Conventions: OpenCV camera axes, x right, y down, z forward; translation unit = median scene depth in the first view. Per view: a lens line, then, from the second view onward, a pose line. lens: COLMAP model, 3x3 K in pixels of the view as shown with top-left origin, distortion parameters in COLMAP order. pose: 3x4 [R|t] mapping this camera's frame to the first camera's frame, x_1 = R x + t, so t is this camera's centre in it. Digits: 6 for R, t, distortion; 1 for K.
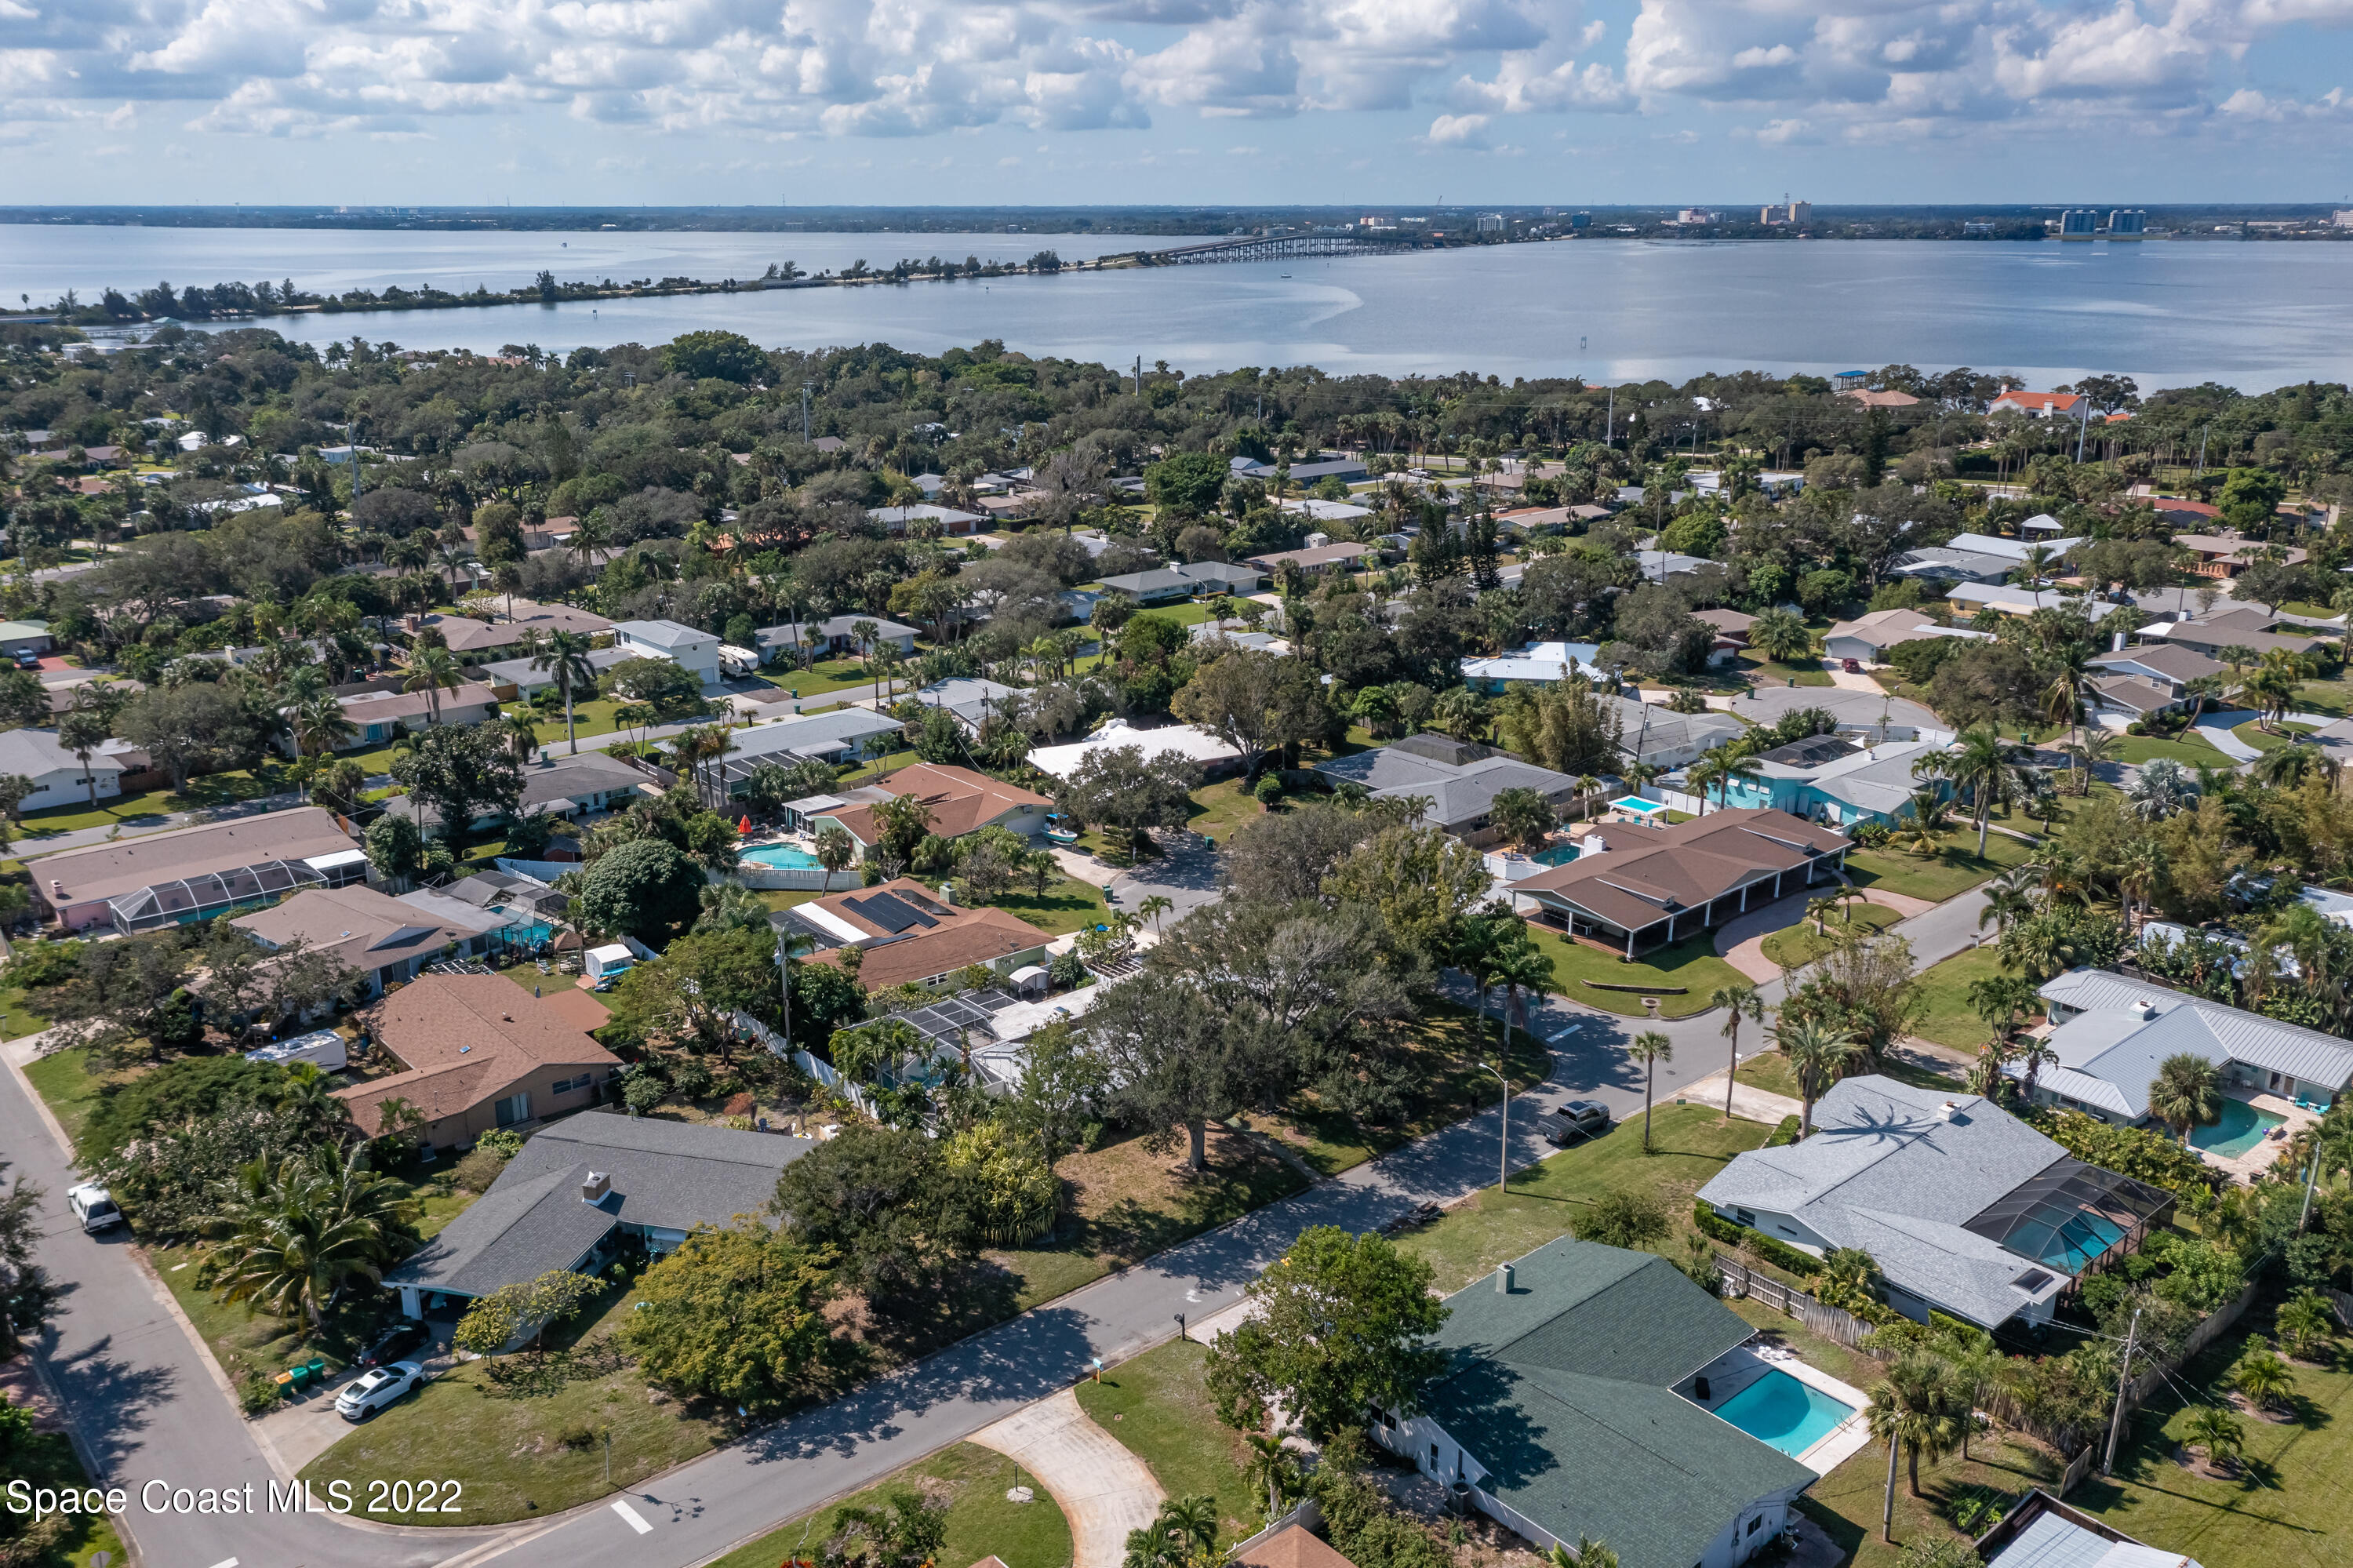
lens RADIAL K [[1895.7, 0, 1176.5], [0, 1895.7, 784.0], [0, 0, 1]] dist [0.012234, 0.003989]
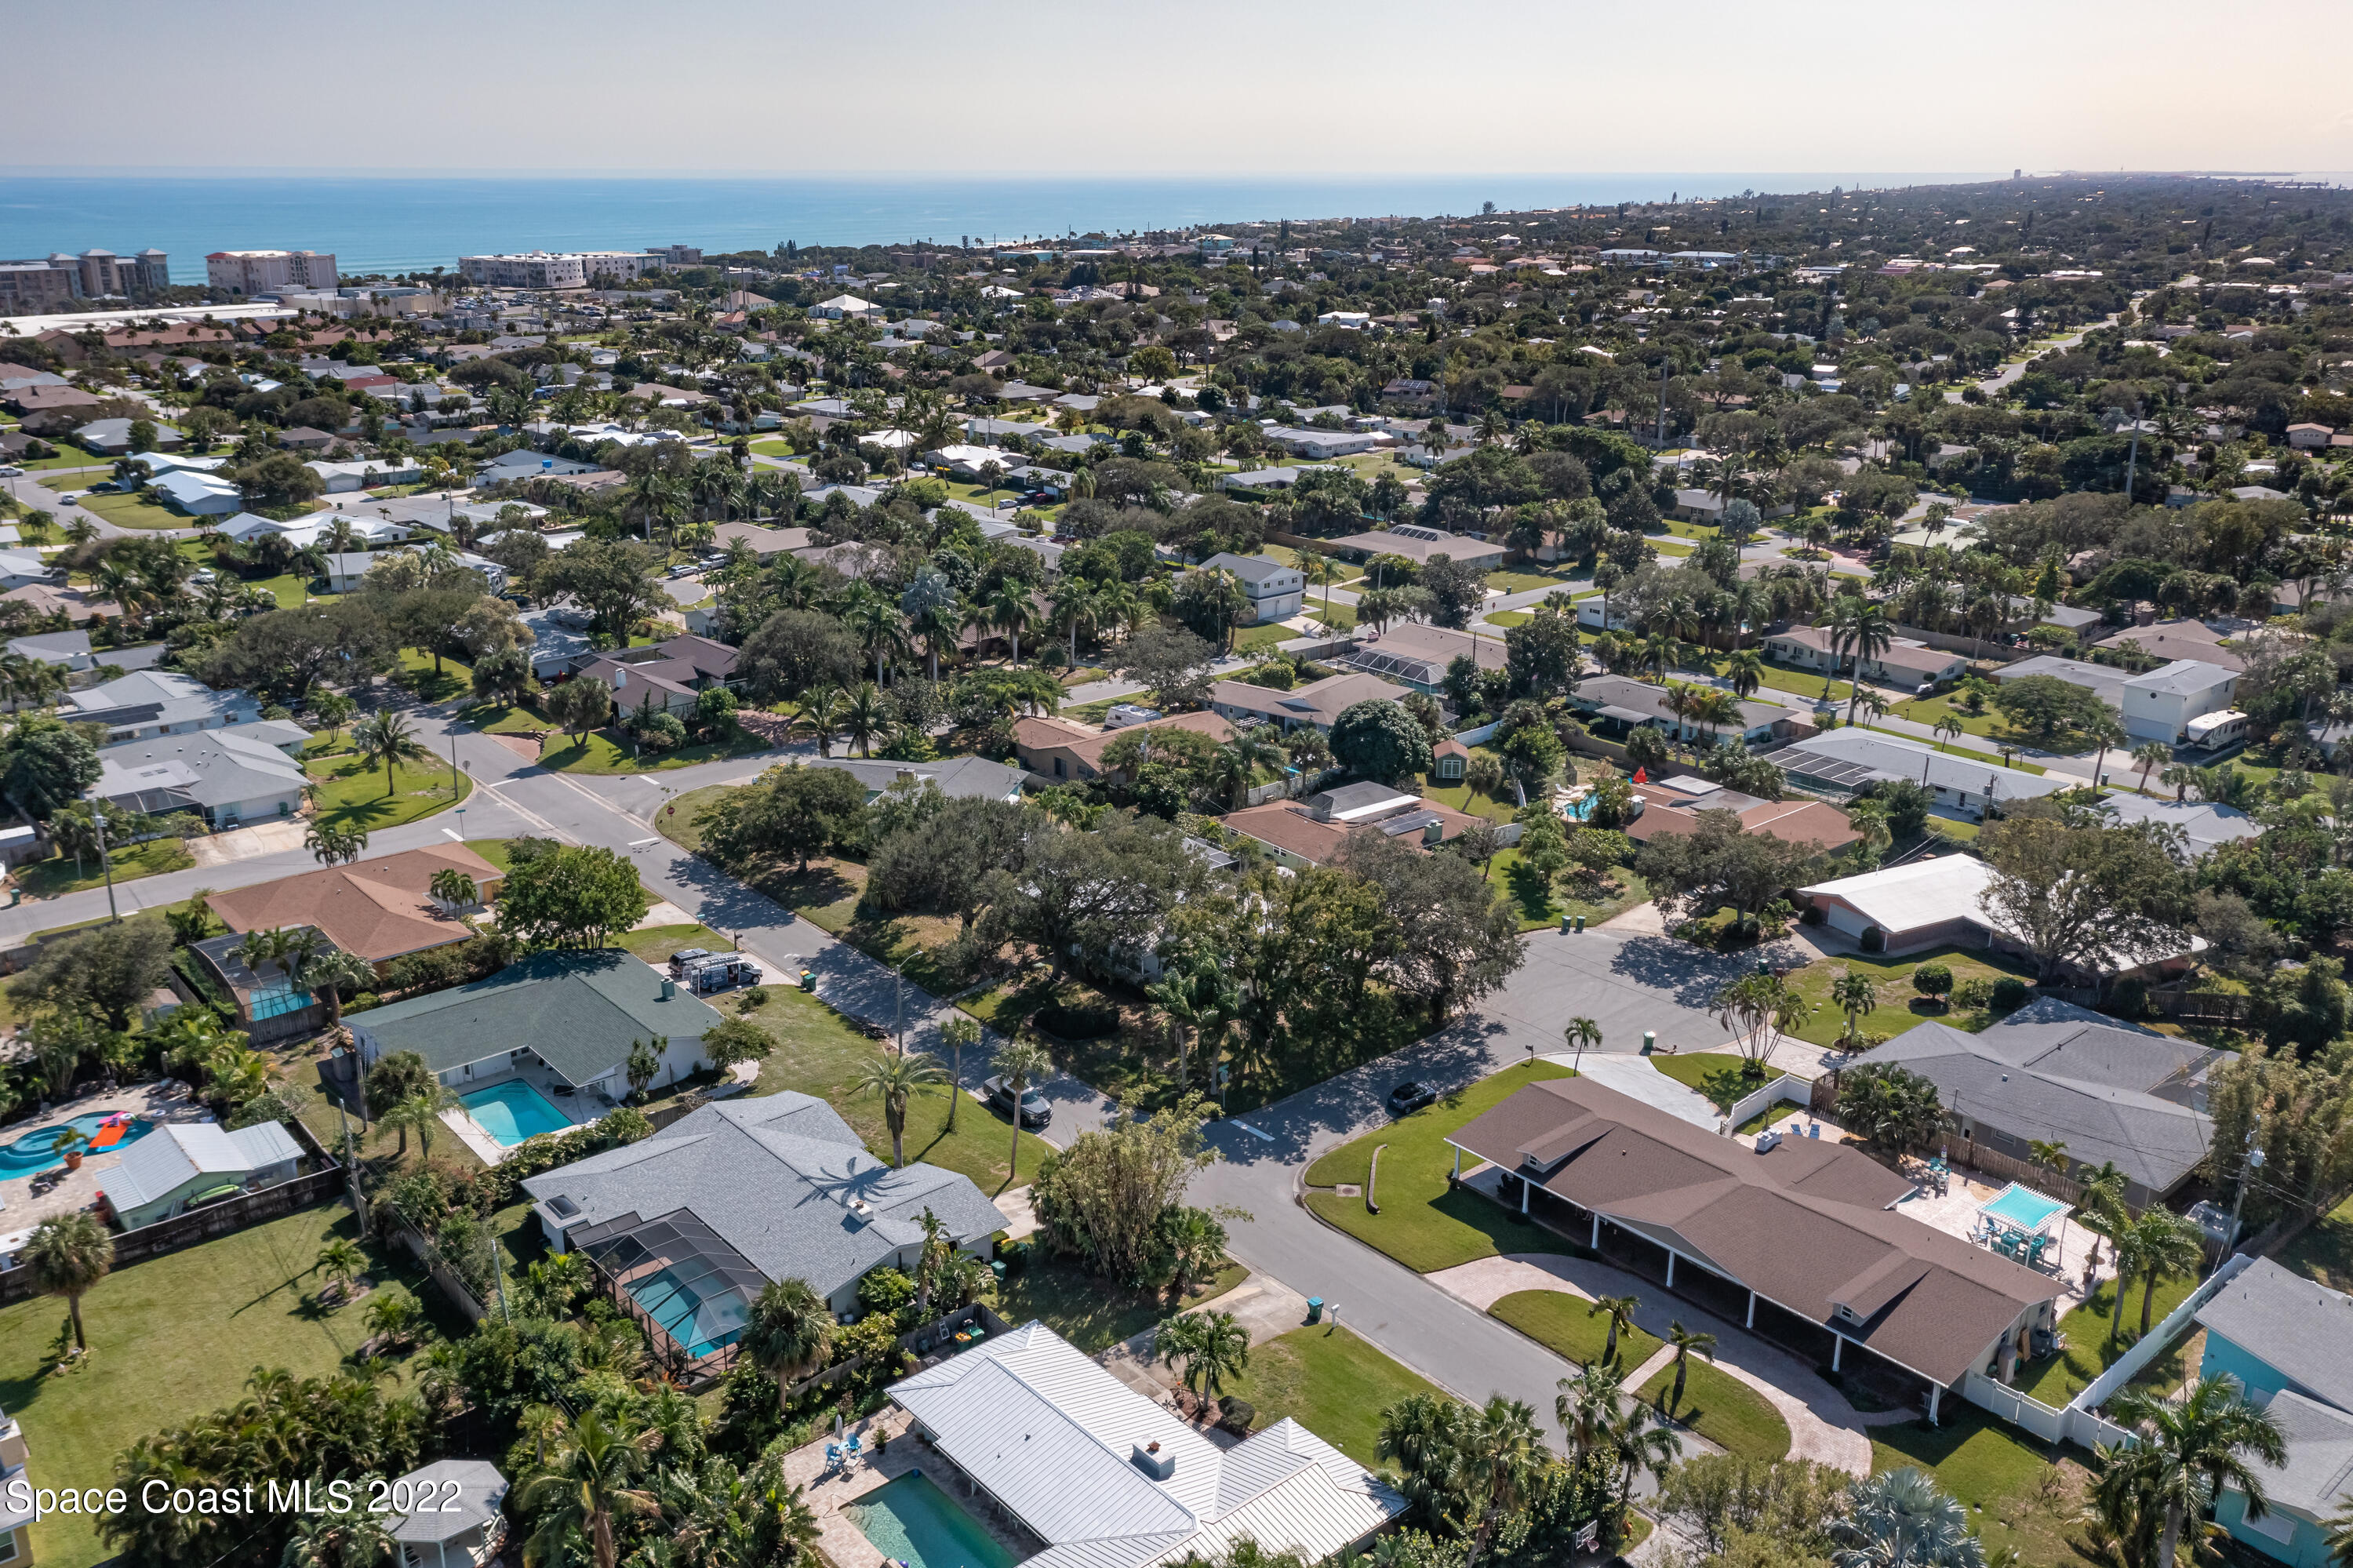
lens RADIAL K [[1895.7, 0, 1176.5], [0, 1895.7, 784.0], [0, 0, 1]] dist [0.012234, 0.003989]
pose [[-0.006420, 0.307806, -0.951427, 1.172588], [-0.295952, 0.908238, 0.295831, -0.315388], [0.955181, 0.283476, 0.085265, 0.985384]]
